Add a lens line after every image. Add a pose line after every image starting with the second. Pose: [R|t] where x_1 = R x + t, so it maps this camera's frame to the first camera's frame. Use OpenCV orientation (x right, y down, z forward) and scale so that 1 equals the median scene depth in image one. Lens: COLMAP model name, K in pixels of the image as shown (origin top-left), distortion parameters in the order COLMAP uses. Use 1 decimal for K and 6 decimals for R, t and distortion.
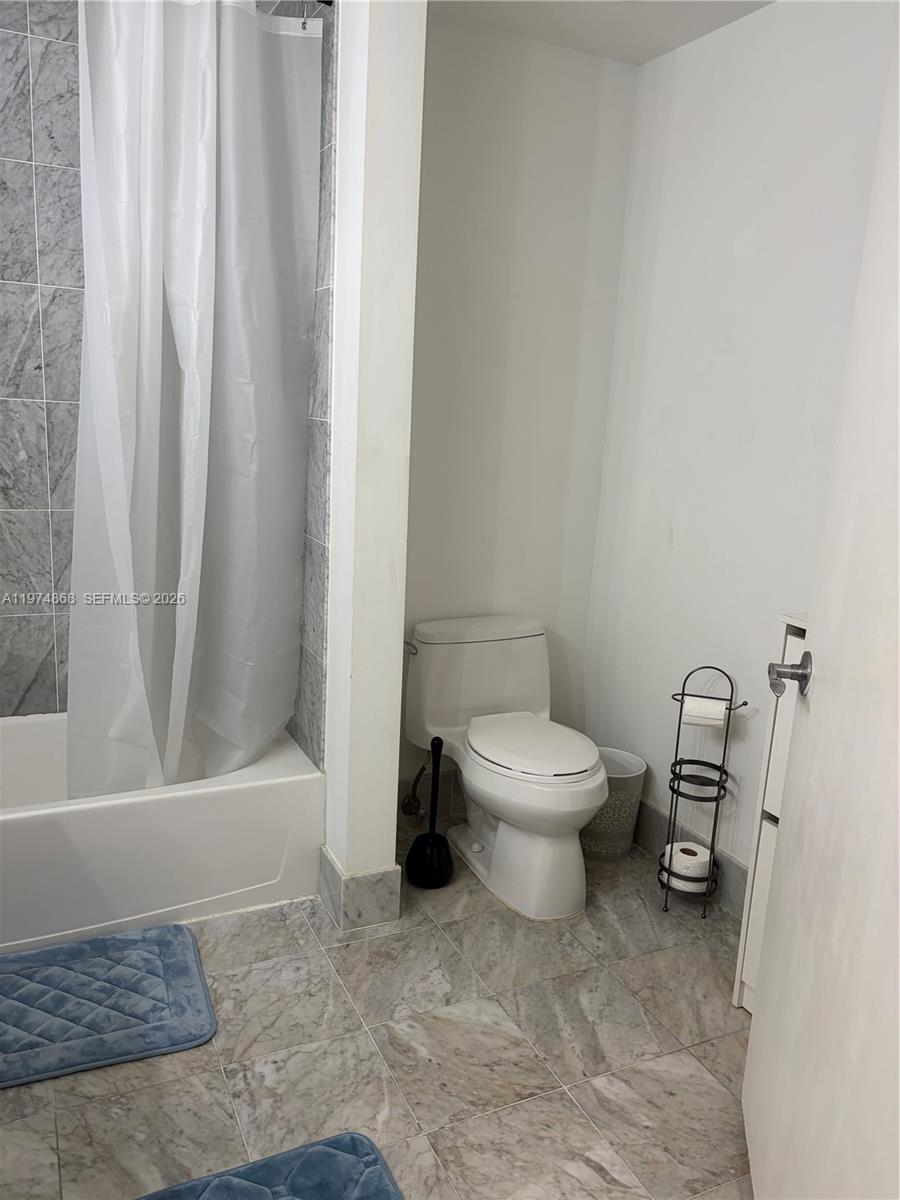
lens RADIAL K [[899.2, 0, 444.6], [0, 899.2, 597.6], [0, 0, 1]] dist [0.055908, -0.066142]
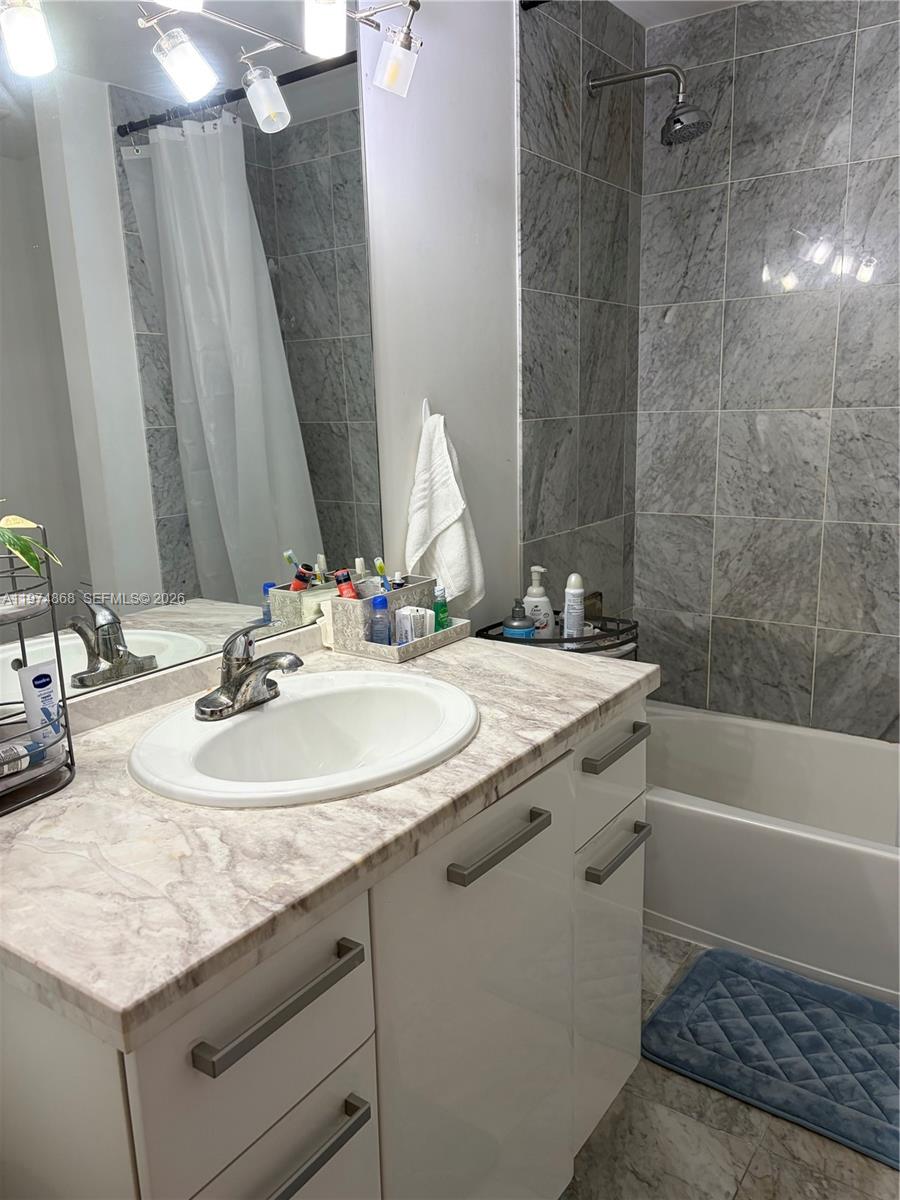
lens RADIAL K [[899.2, 0, 447.3], [0, 899.2, 602.1], [0, 0, 1]] dist [0.055908, -0.066142]
pose [[0.482132, 0.114193, -0.868624, 0.169826], [-0.120024, 0.990730, 0.063626, -0.027632], [0.867838, 0.073580, 0.491369, 0.179893]]
